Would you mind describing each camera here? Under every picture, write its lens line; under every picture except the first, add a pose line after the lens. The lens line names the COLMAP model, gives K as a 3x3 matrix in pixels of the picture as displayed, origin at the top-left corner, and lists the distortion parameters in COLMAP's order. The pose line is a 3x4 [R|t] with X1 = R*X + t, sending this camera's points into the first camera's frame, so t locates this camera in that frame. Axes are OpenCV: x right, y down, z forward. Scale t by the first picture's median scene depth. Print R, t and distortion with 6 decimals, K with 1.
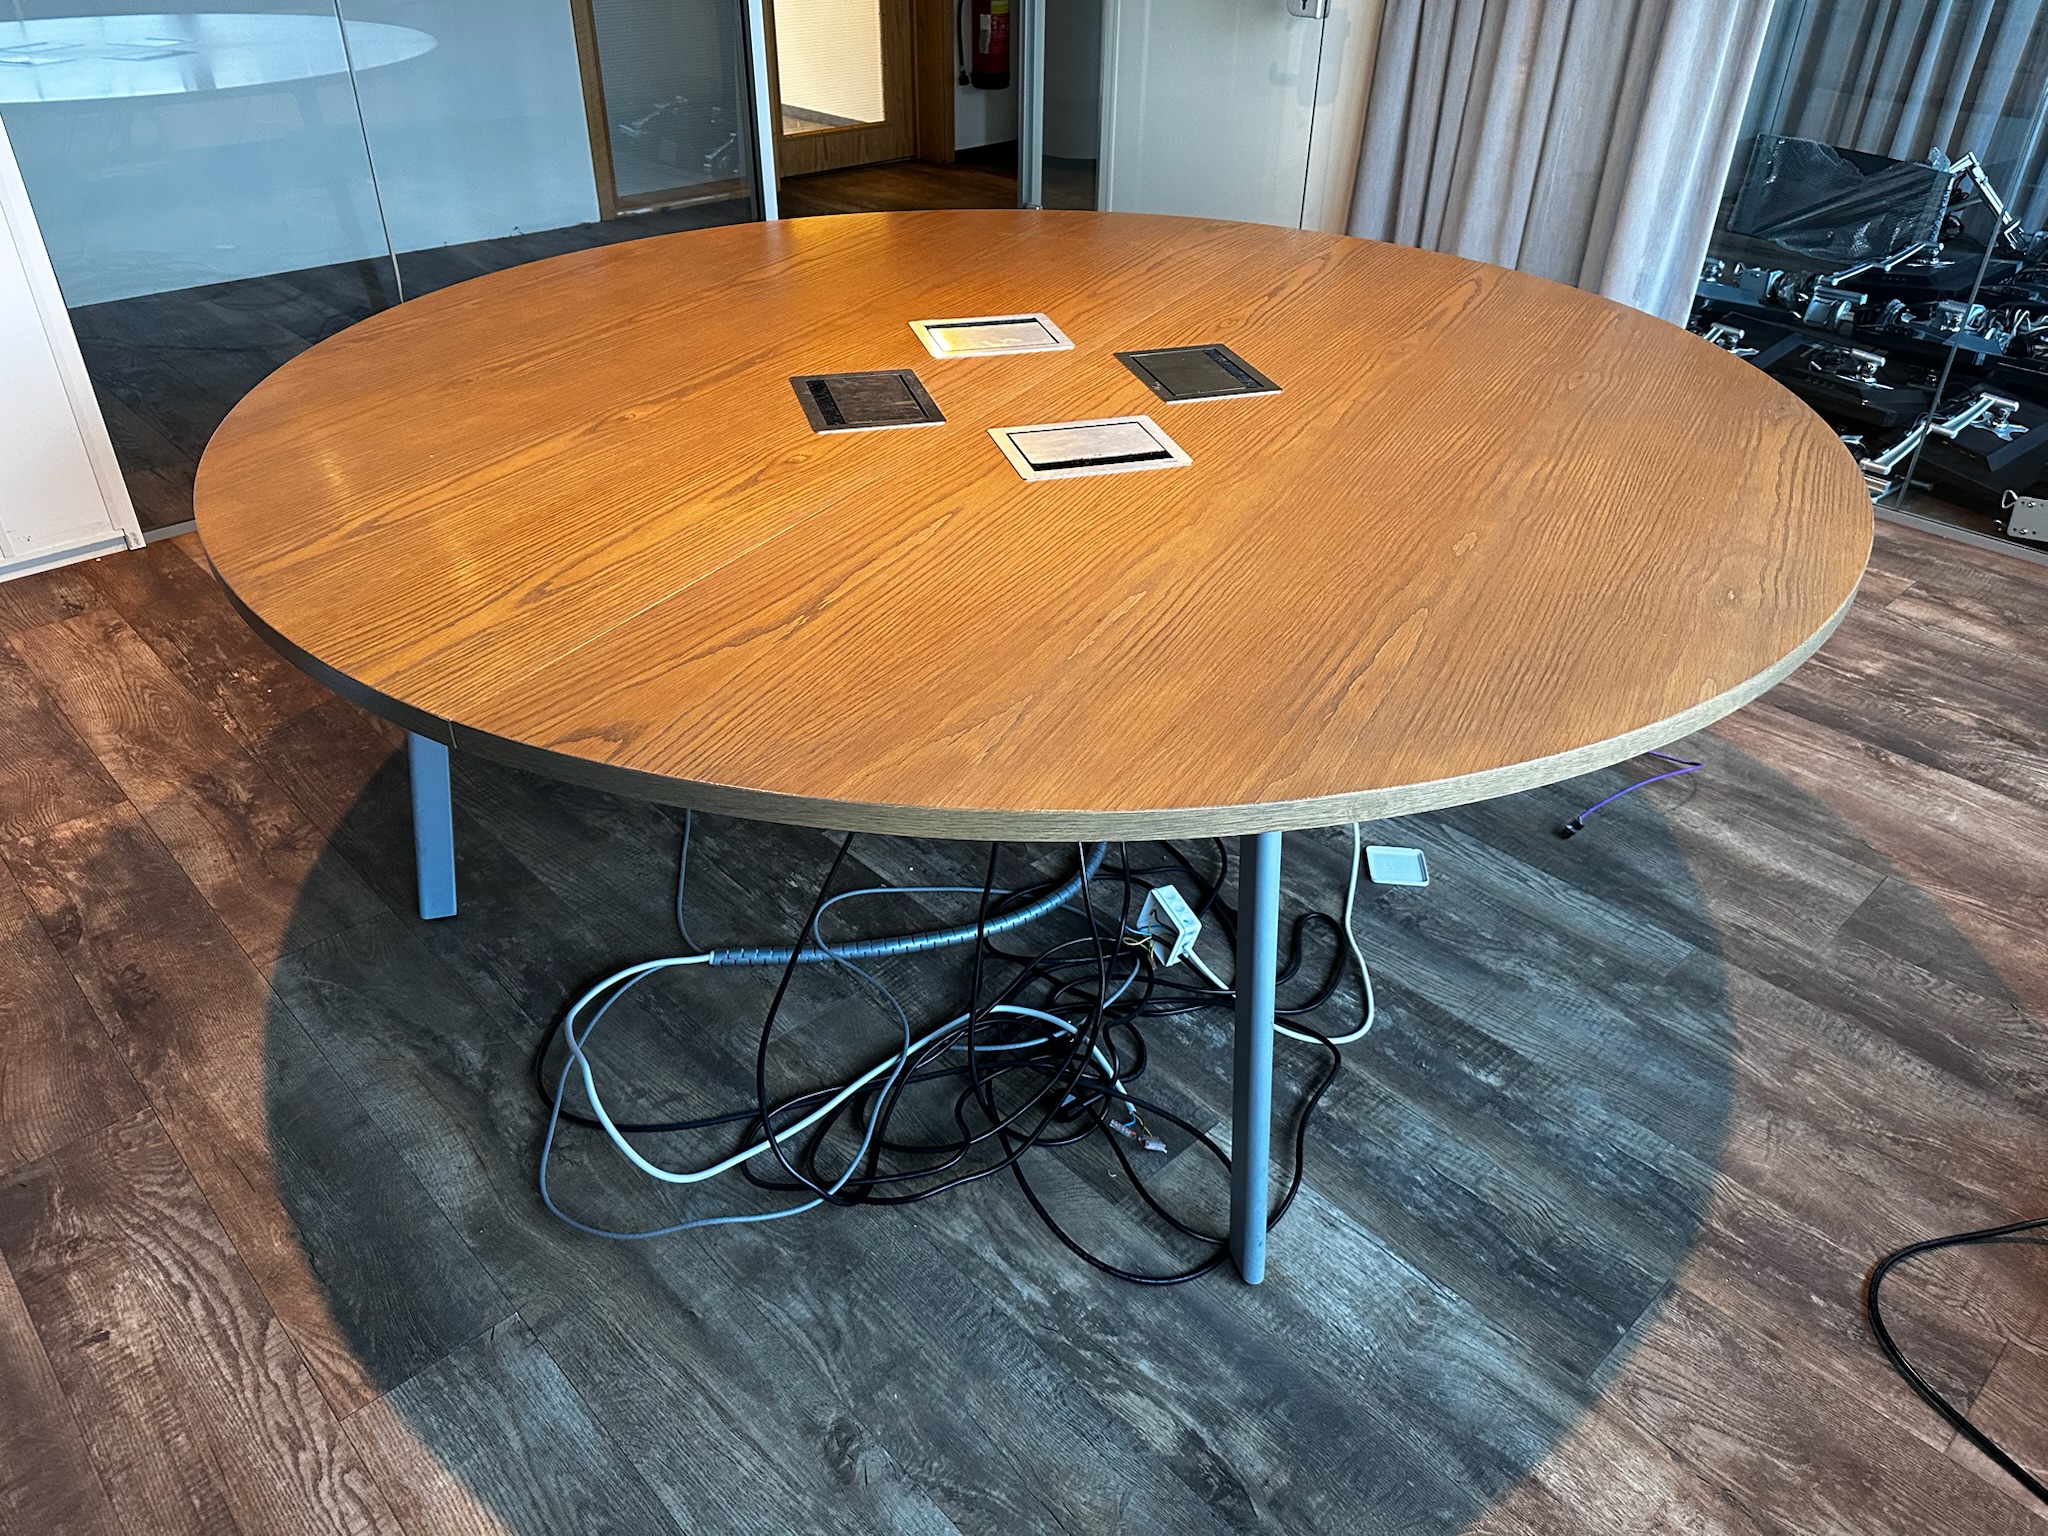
lens RADIAL K [[1456.0, 0, 1016.6], [0, 1456.0, 769.6], [0, 0, 1]] dist [0.013835, -0.020838]
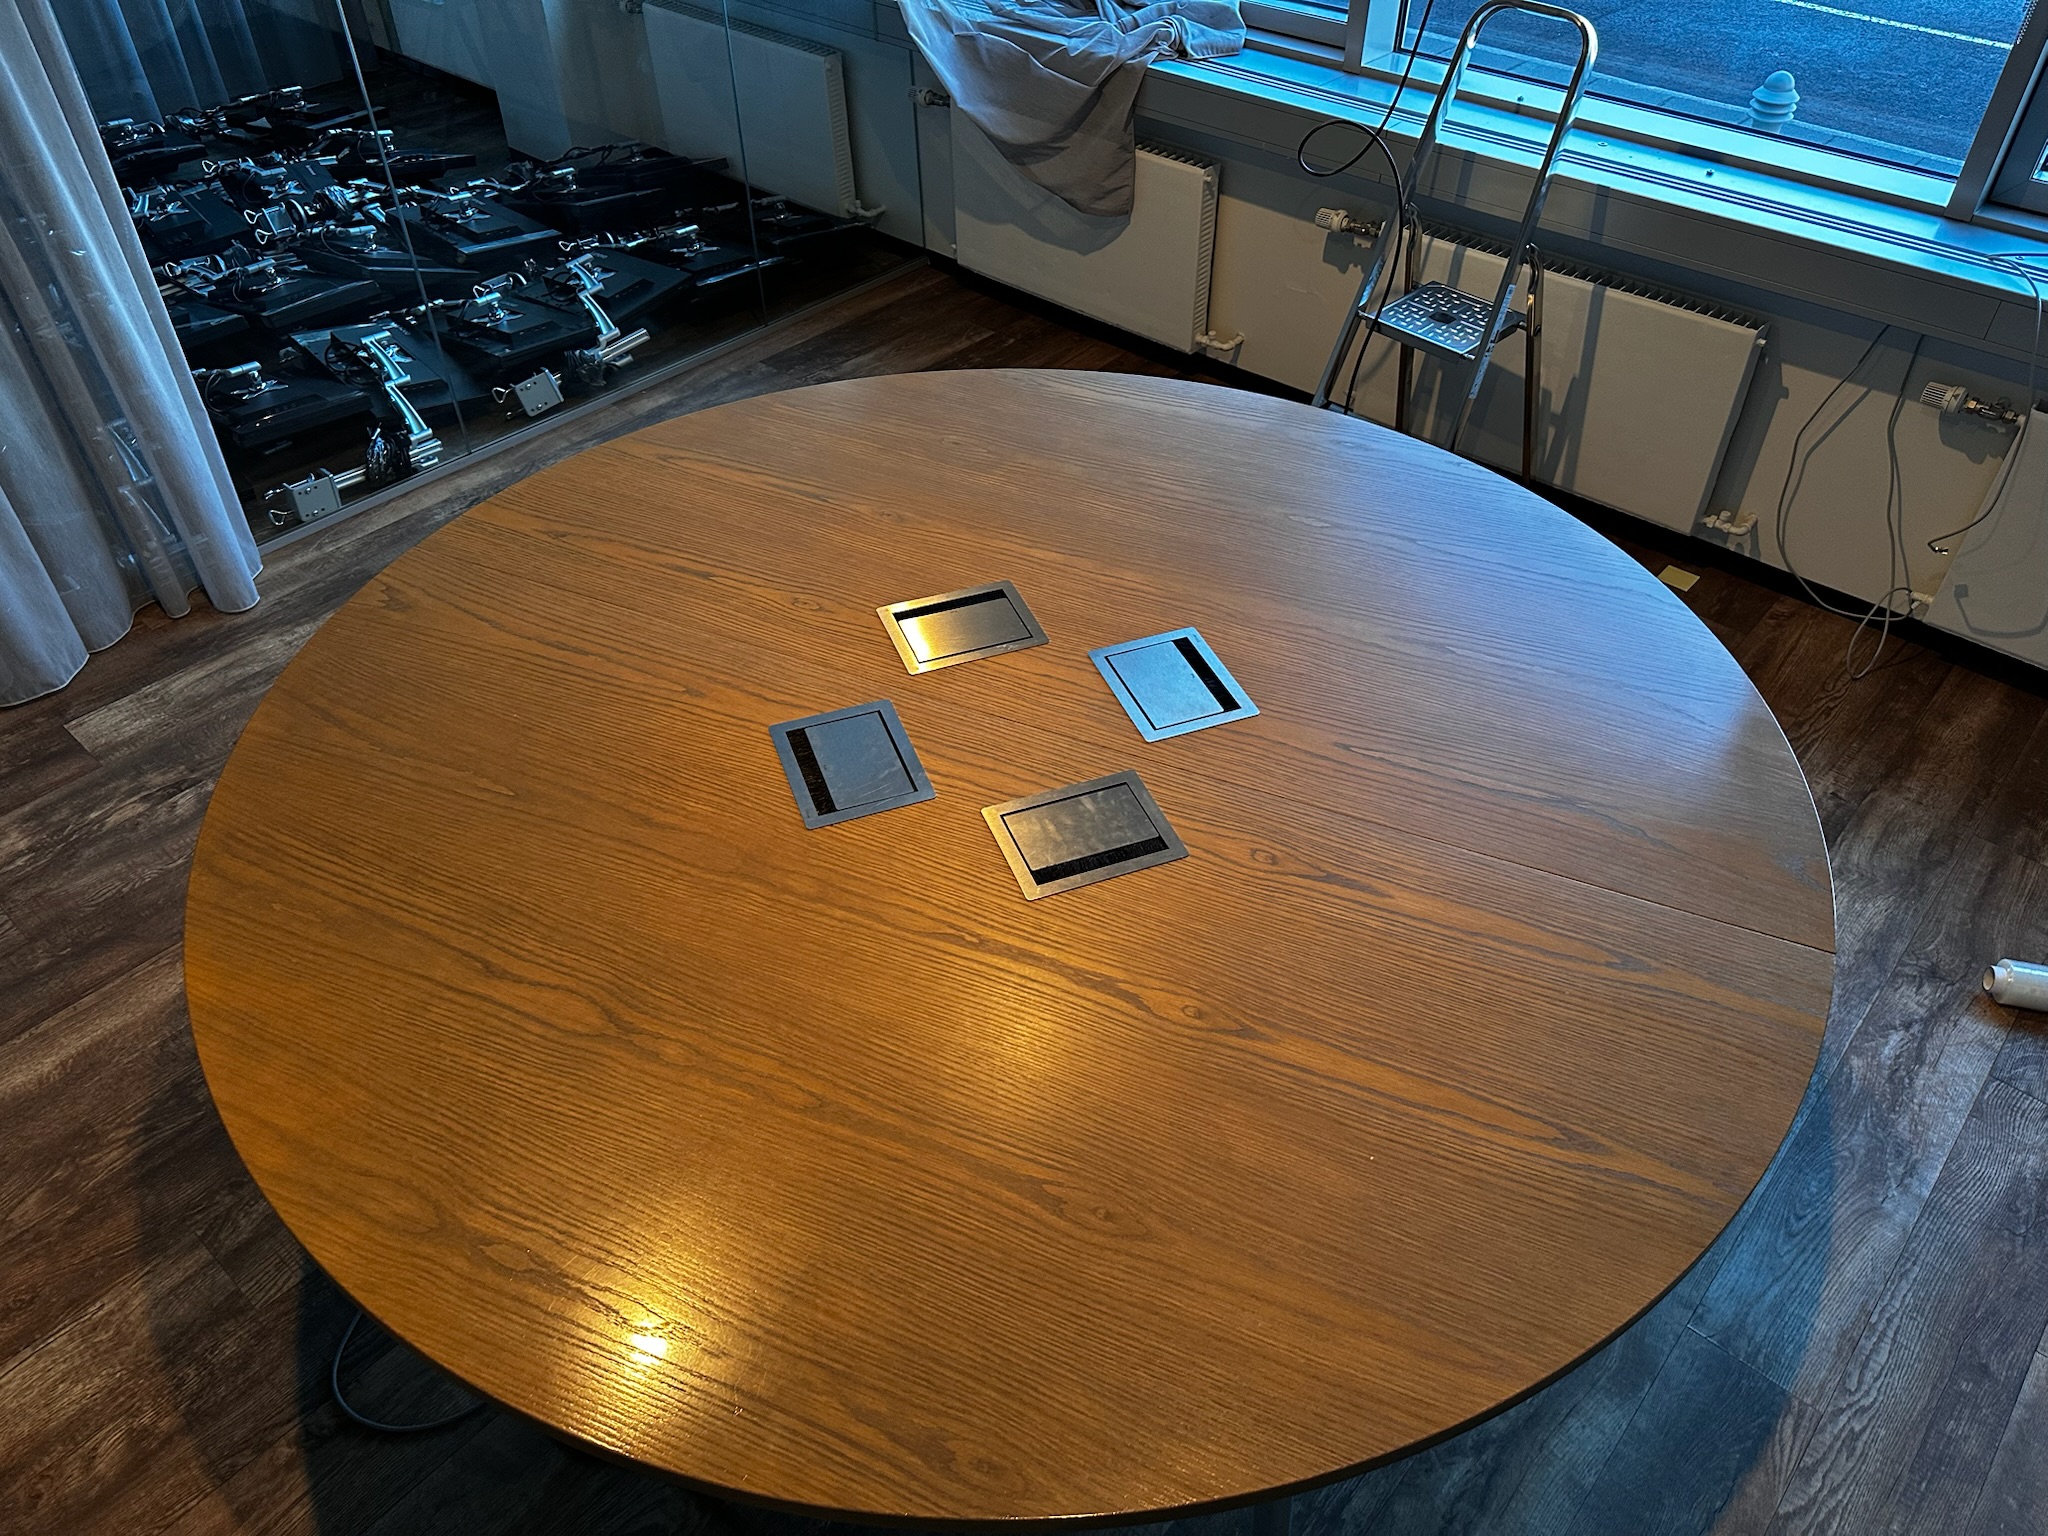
lens RADIAL K [[1460.9, 0, 1038.5], [0, 1460.9, 777.3], [0, 0, 1]] dist [0.007477, -0.012365]
pose [[-0.094846, -0.678906, 0.728073, -0.889558], [0.539501, 0.579600, 0.610740, -1.013279], [-0.836626, 0.450722, 0.311297, 0.833788]]
